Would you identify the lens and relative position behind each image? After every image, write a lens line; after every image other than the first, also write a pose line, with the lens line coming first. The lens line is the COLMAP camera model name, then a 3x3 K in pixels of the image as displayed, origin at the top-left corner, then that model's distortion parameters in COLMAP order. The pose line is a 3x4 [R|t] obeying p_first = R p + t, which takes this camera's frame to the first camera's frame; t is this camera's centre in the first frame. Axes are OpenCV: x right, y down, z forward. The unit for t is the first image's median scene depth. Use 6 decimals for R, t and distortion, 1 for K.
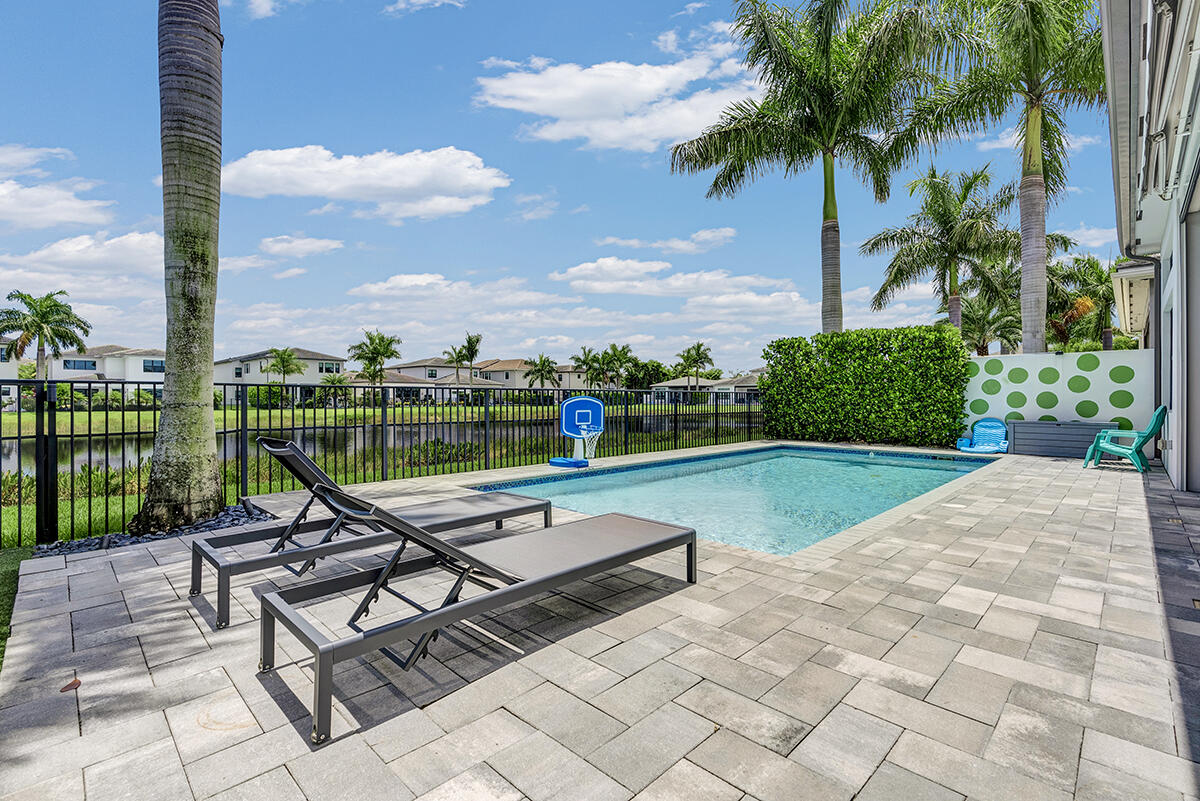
lens RADIAL K [[545.2, 0, 603.7], [0, 545.2, 397.5], [0, 0, 1]] dist [-0.020420, 0.010295]
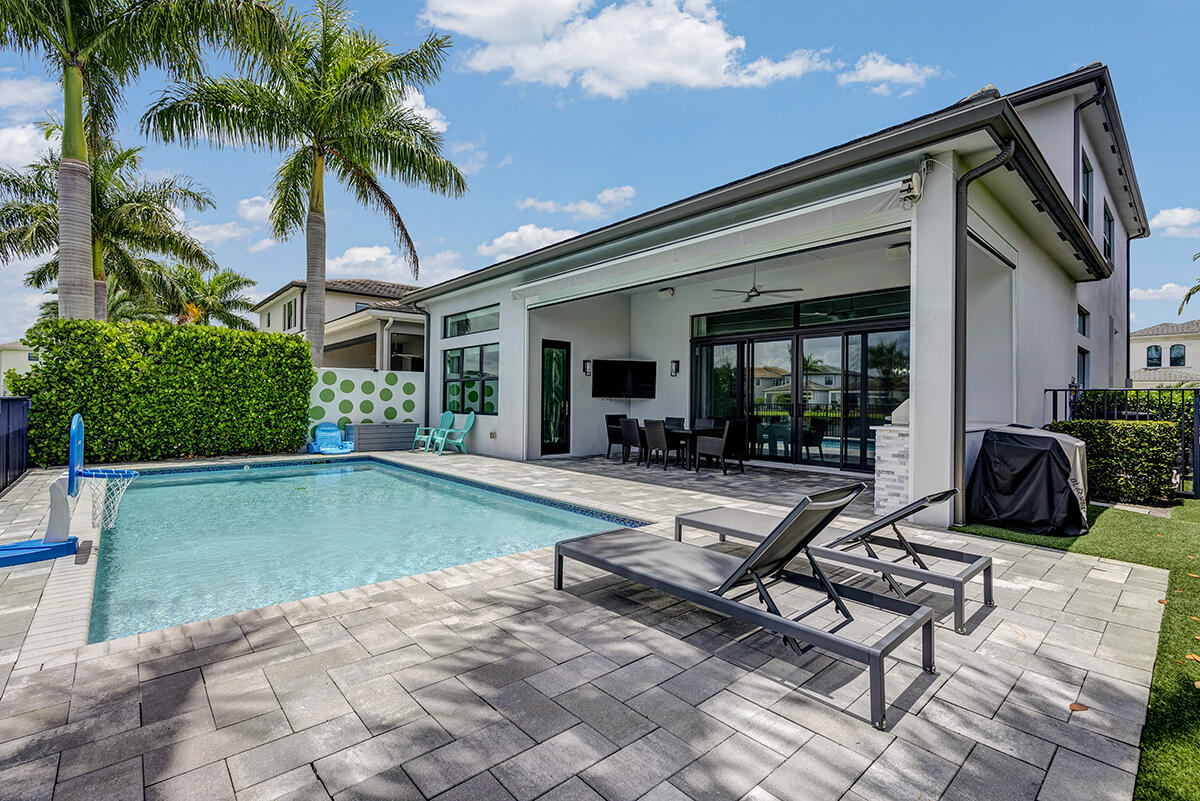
lens RADIAL K [[549.4, 0, 602.8], [0, 549.4, 395.2], [0, 0, 1]] dist [-0.001290, 0.000178]
pose [[0.046379, 0.007564, 0.998895, -0.419174], [-0.011125, 0.999913, -0.007056, -0.018556], [-0.998862, -0.010785, 0.046460, 0.373546]]
